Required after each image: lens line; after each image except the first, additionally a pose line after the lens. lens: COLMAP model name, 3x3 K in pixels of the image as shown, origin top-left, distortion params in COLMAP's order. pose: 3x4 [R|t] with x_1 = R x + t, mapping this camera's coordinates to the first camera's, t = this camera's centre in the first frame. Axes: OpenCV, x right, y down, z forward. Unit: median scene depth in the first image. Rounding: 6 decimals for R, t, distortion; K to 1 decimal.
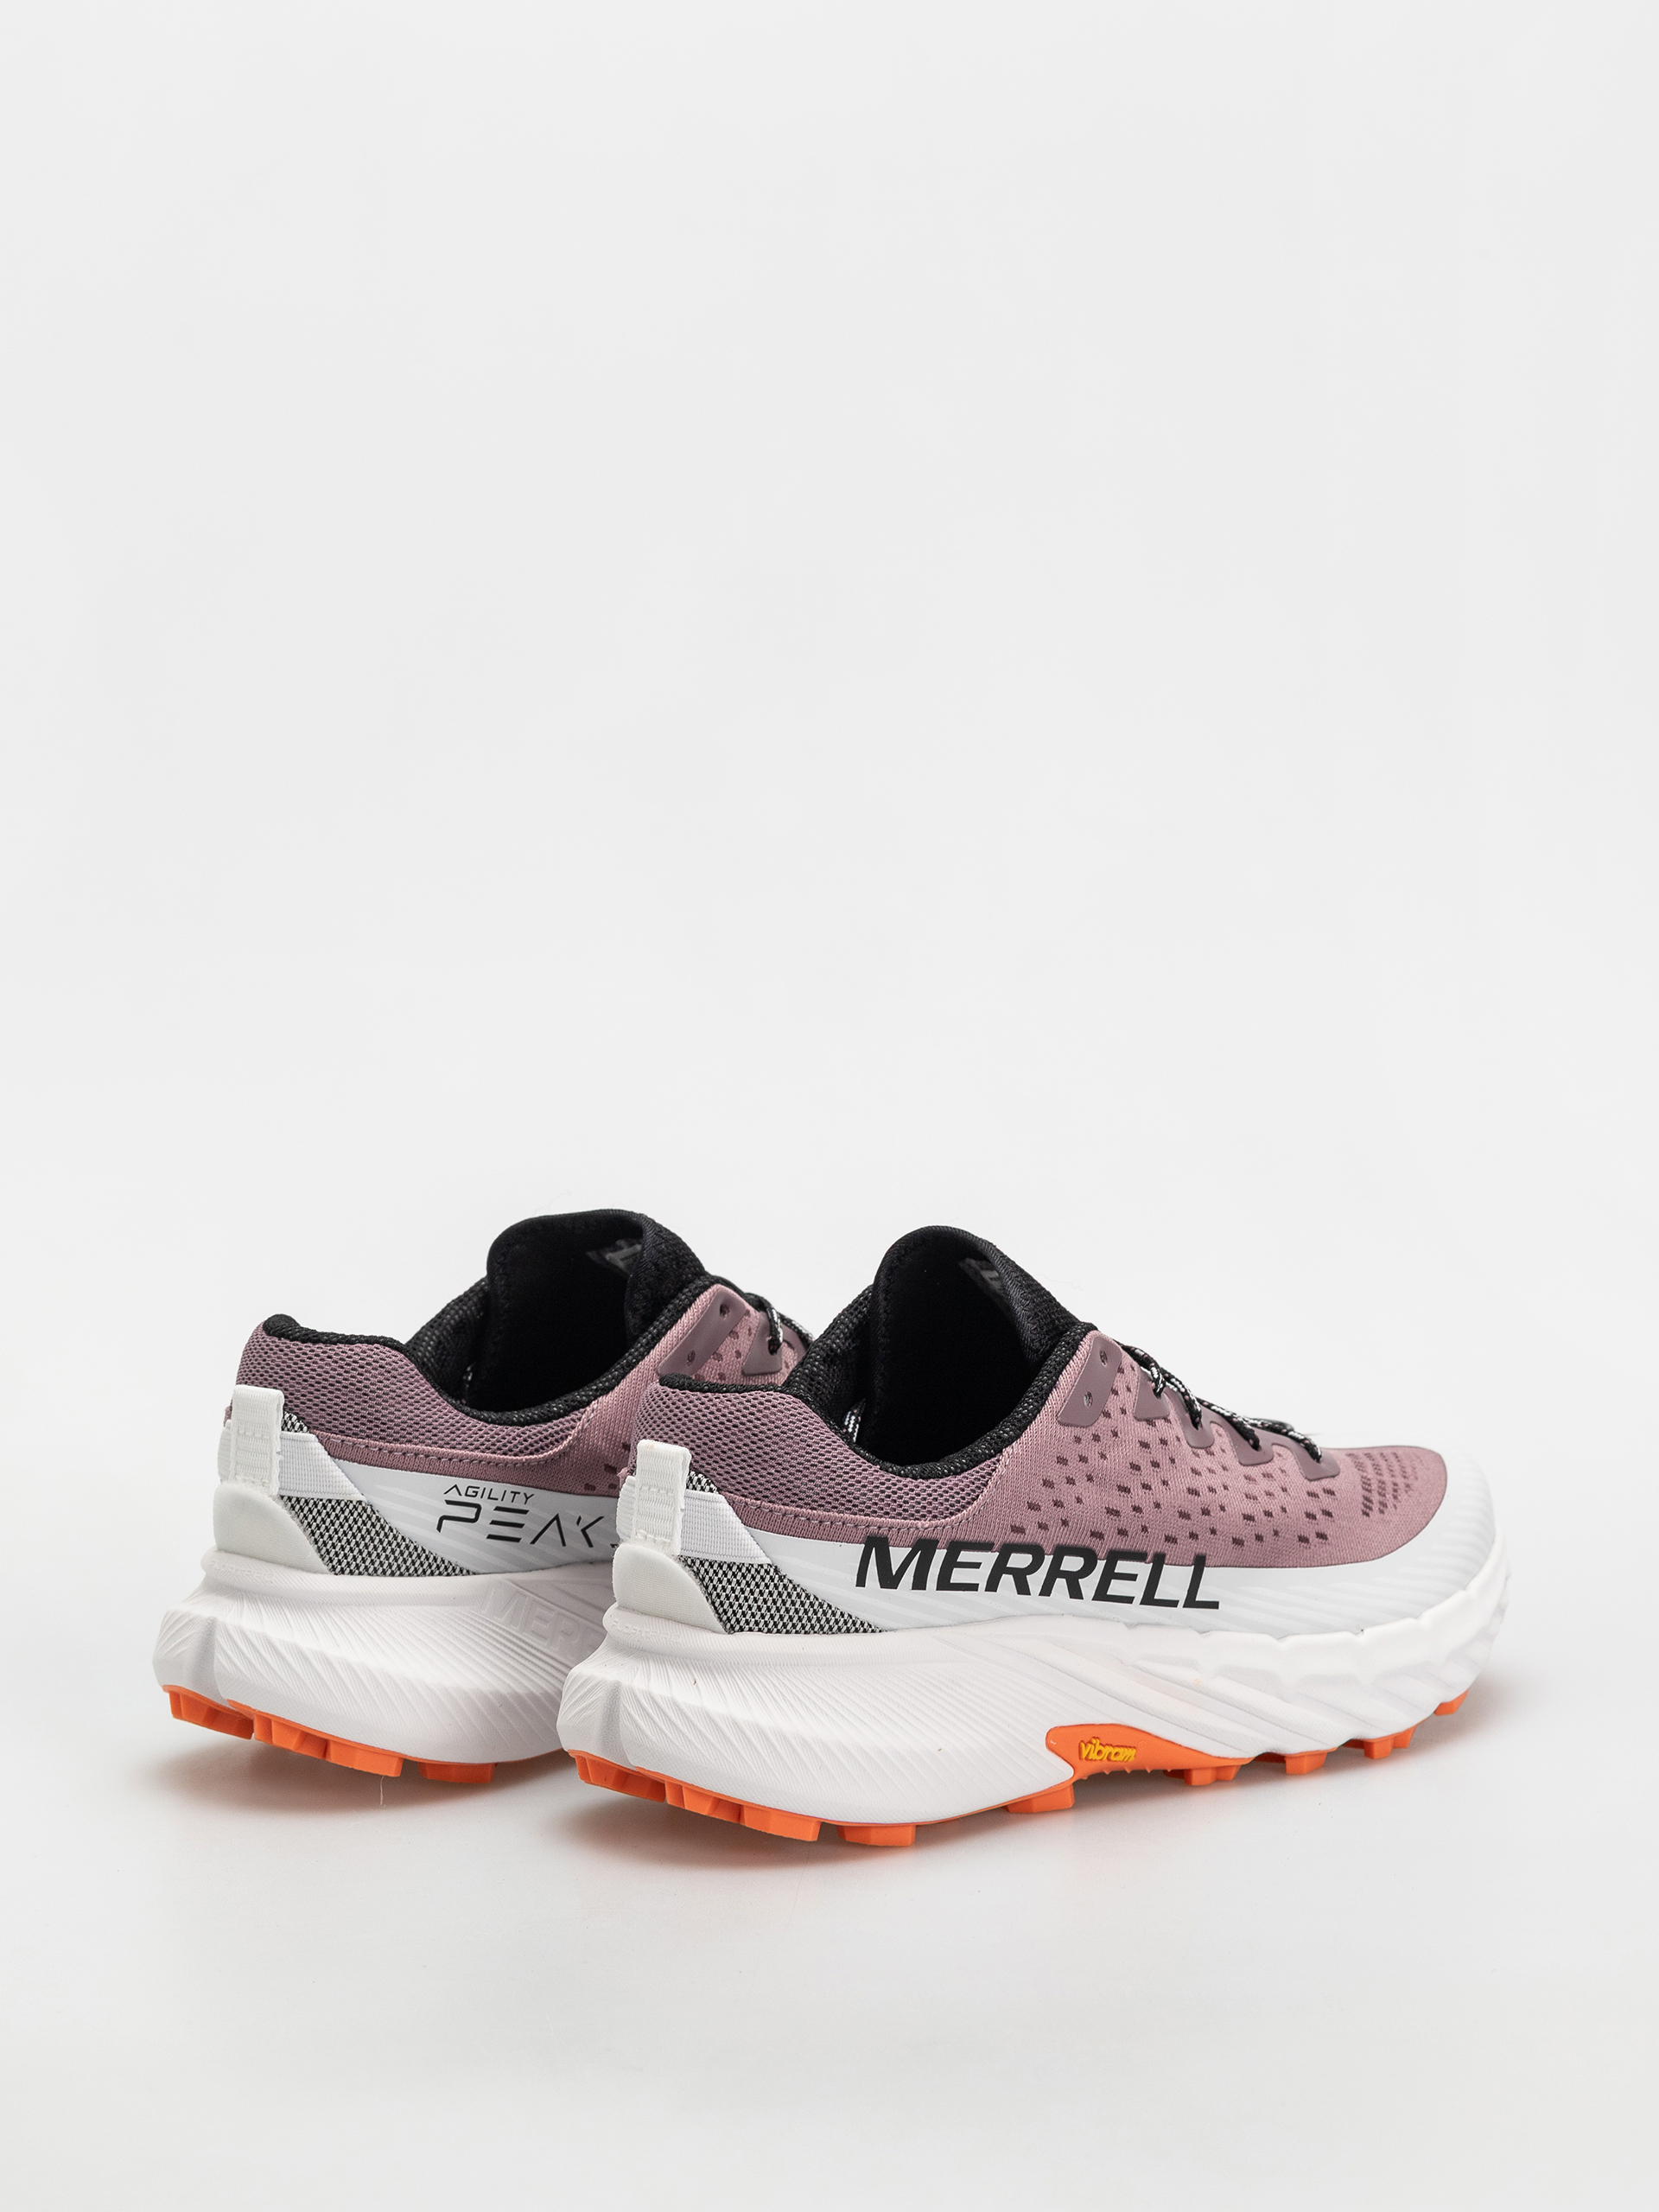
lens RADIAL K [[7405.3, 0, 829.5], [0, 7405.3, 1106.0], [0, 0, 1]] dist [-0.018490, -0.338180]
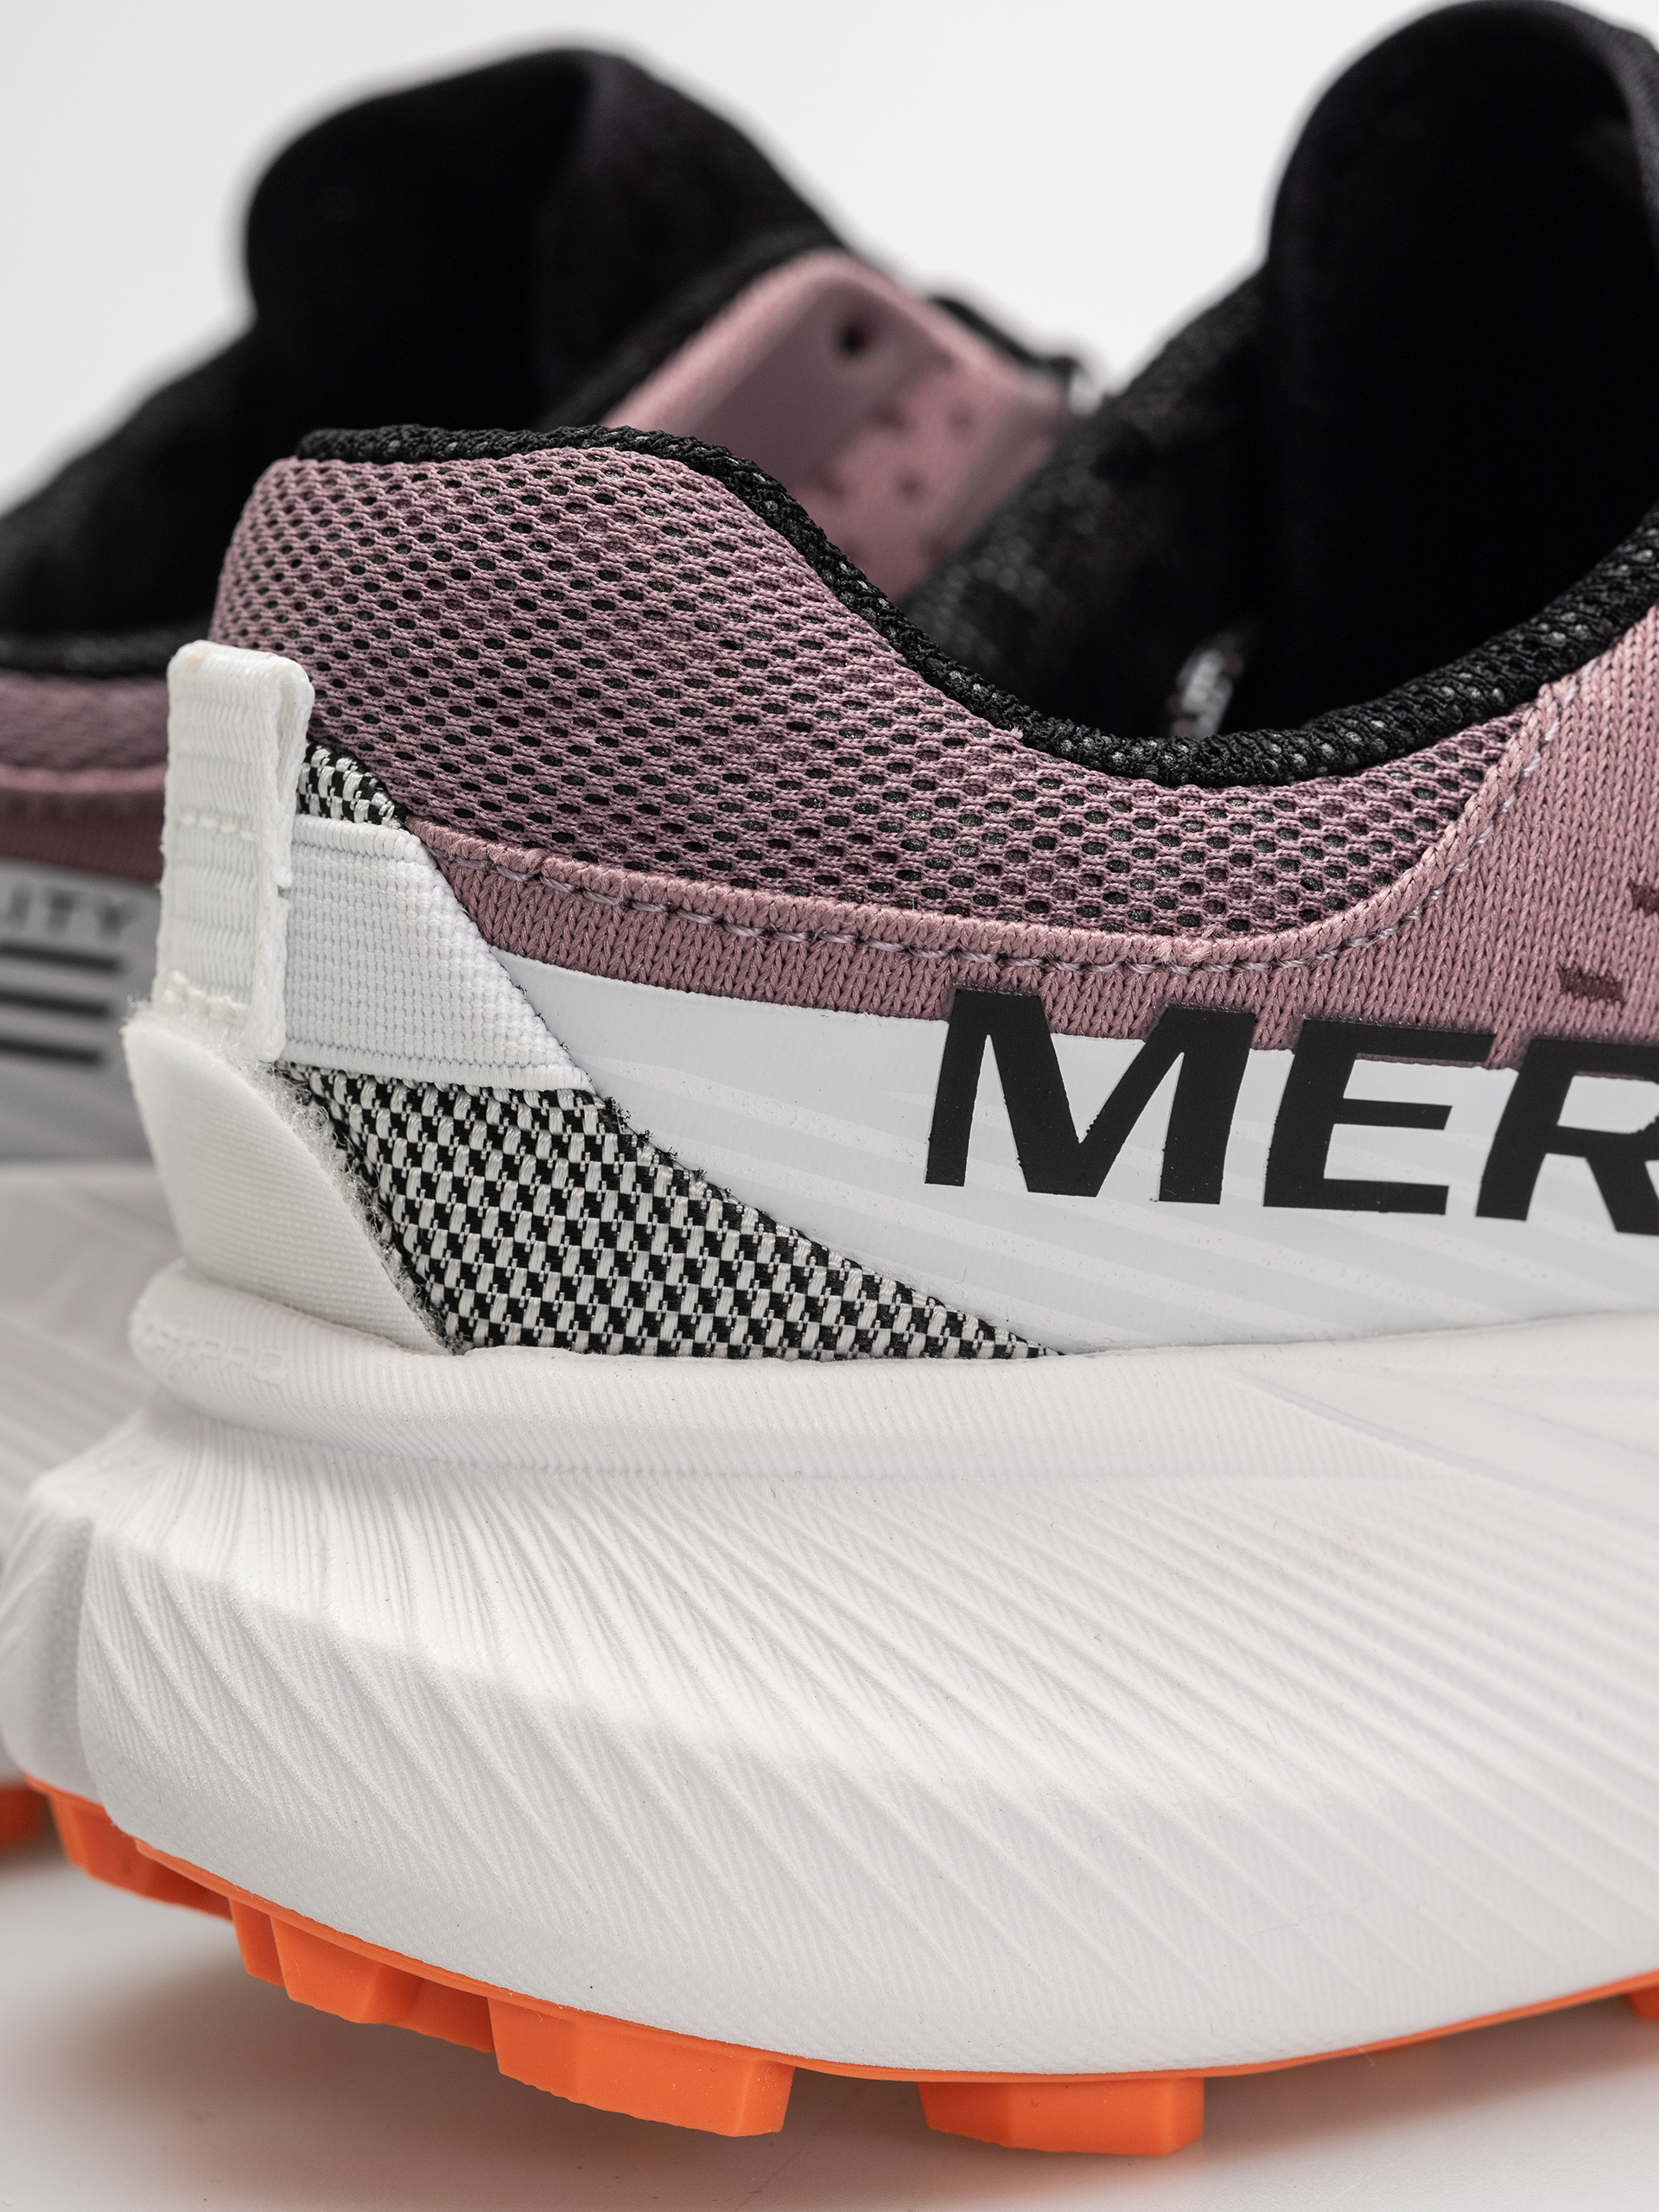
lens RADIAL K [[7405.3, 0, 829.5], [0, 7405.3, 1106.0], [0, 0, 1]] dist [-0.018490, -0.338180]
pose [[0.966545, 0.003173, -0.256477, 0.068368], [0.001319, 0.999849, 0.017341, 0.057622], [0.256493, -0.017099, 0.966395, 0.743415]]
